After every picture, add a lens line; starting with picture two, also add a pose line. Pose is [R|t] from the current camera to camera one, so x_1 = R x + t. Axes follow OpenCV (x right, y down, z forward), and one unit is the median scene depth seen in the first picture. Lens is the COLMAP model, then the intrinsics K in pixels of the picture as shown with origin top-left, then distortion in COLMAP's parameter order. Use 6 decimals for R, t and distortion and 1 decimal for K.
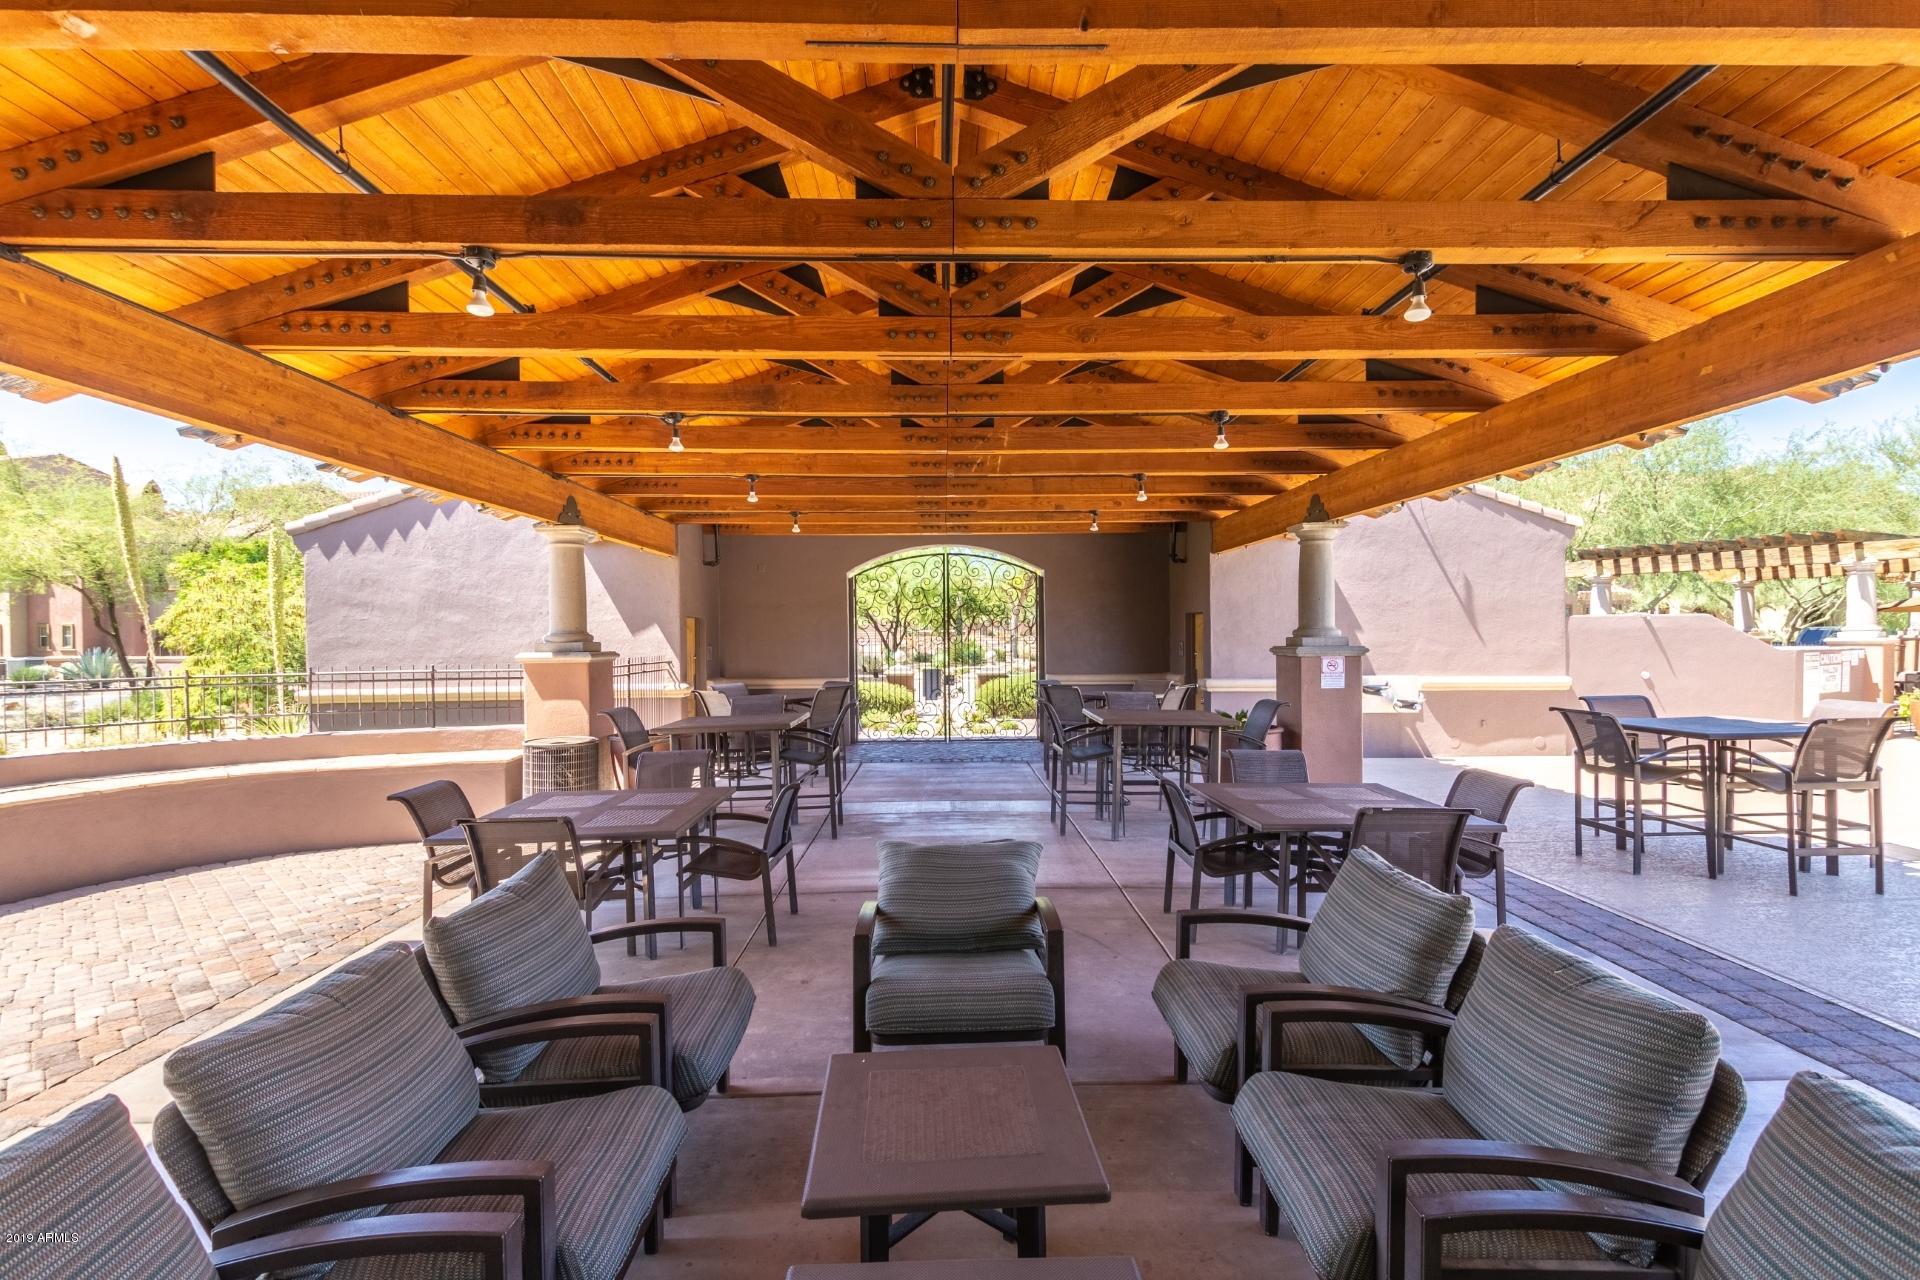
lens RADIAL K [[872.8, 0, 959.7], [0, 872.8, 636.5], [0, 0, 1]] dist [0.004476, 0.000322]
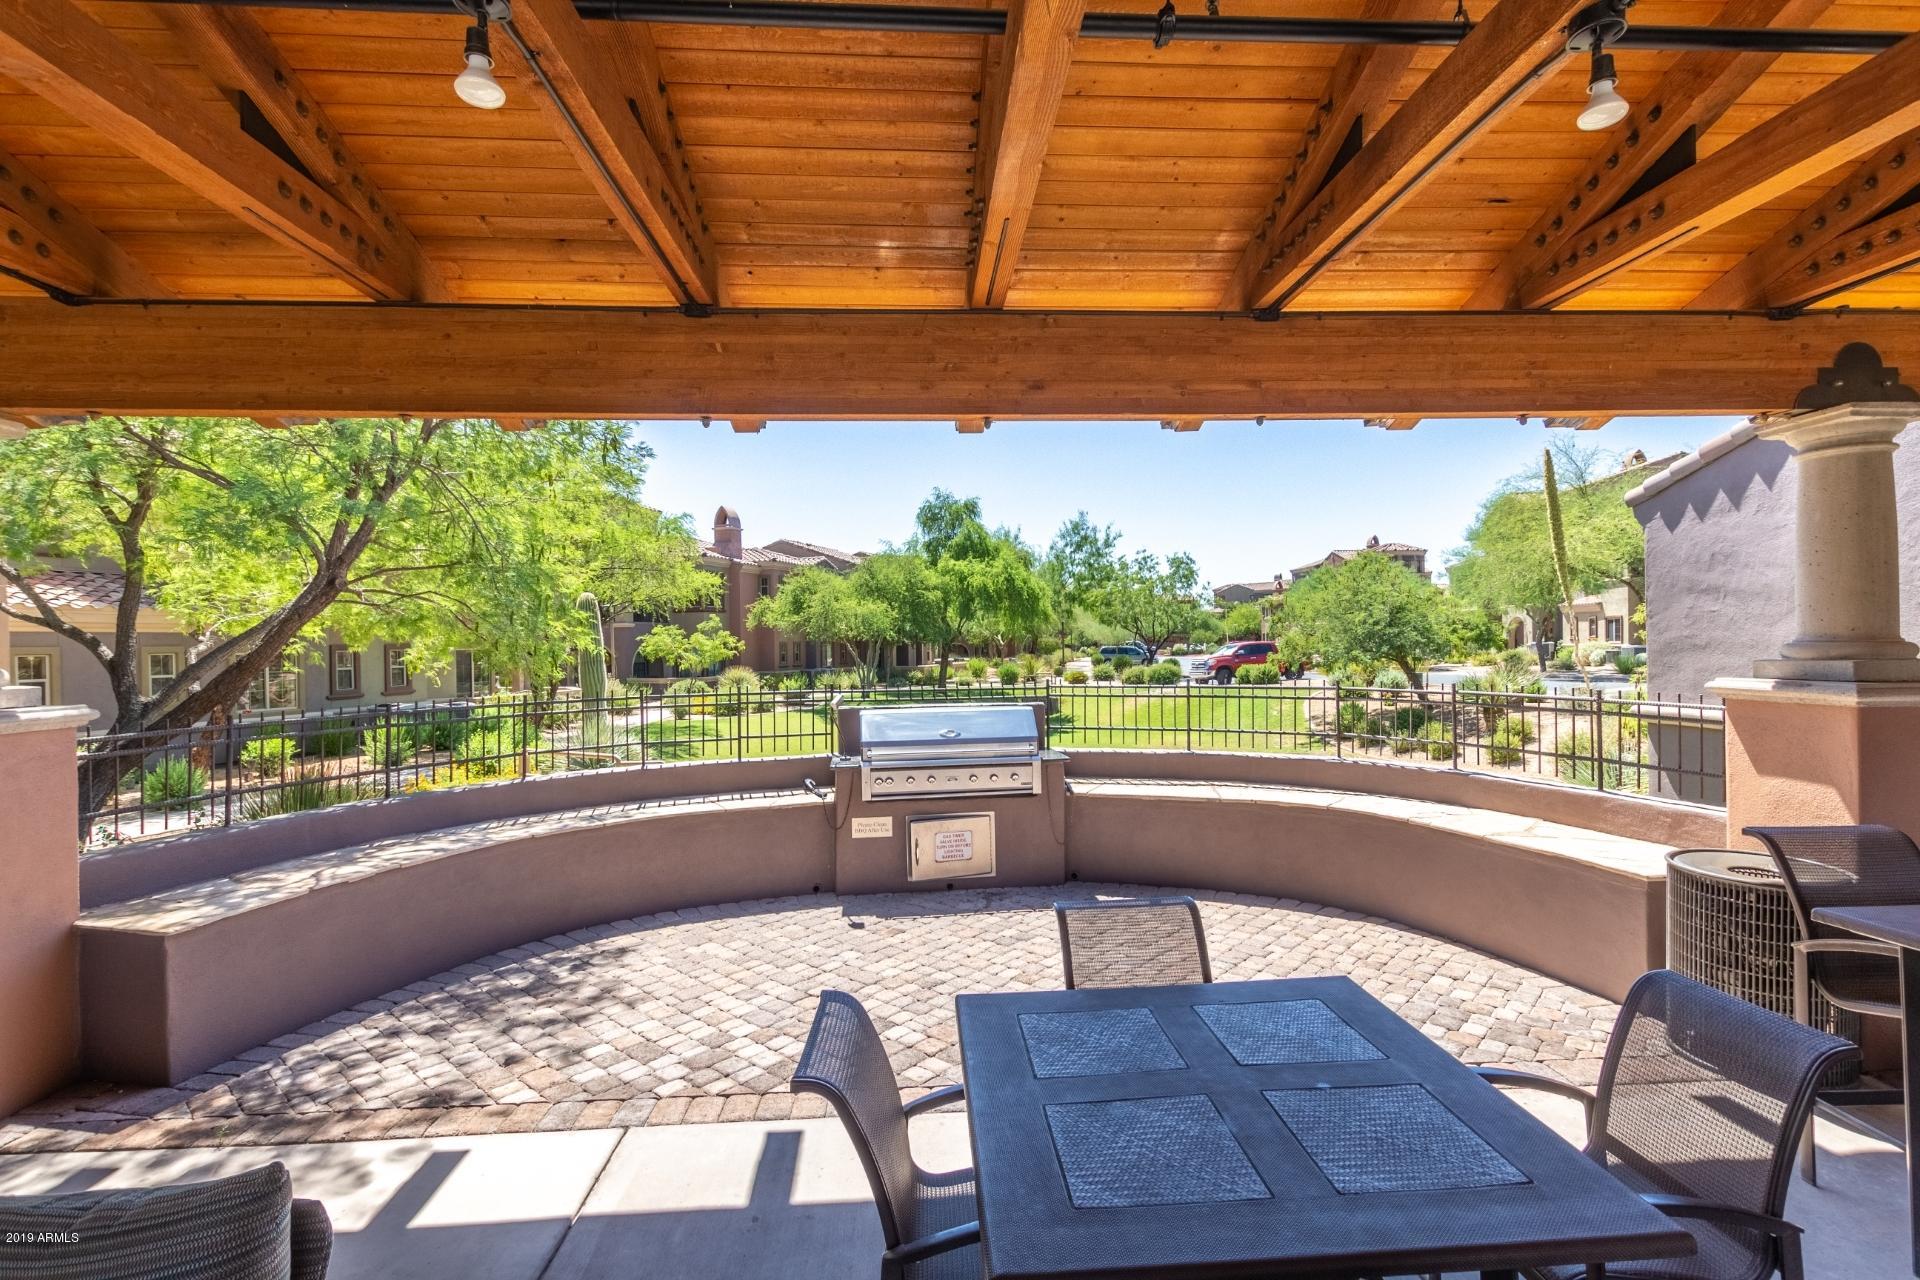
lens RADIAL K [[872.8, 0, 965.4], [0, 872.8, 644.5], [0, 0, 1]] dist [0.004476, 0.000322]
pose [[0.029984, 0.016200, -0.999419, 0.007204], [0.009855, 0.999815, 0.016502, -0.010247], [0.999502, -0.010344, 0.029819, 0.376723]]
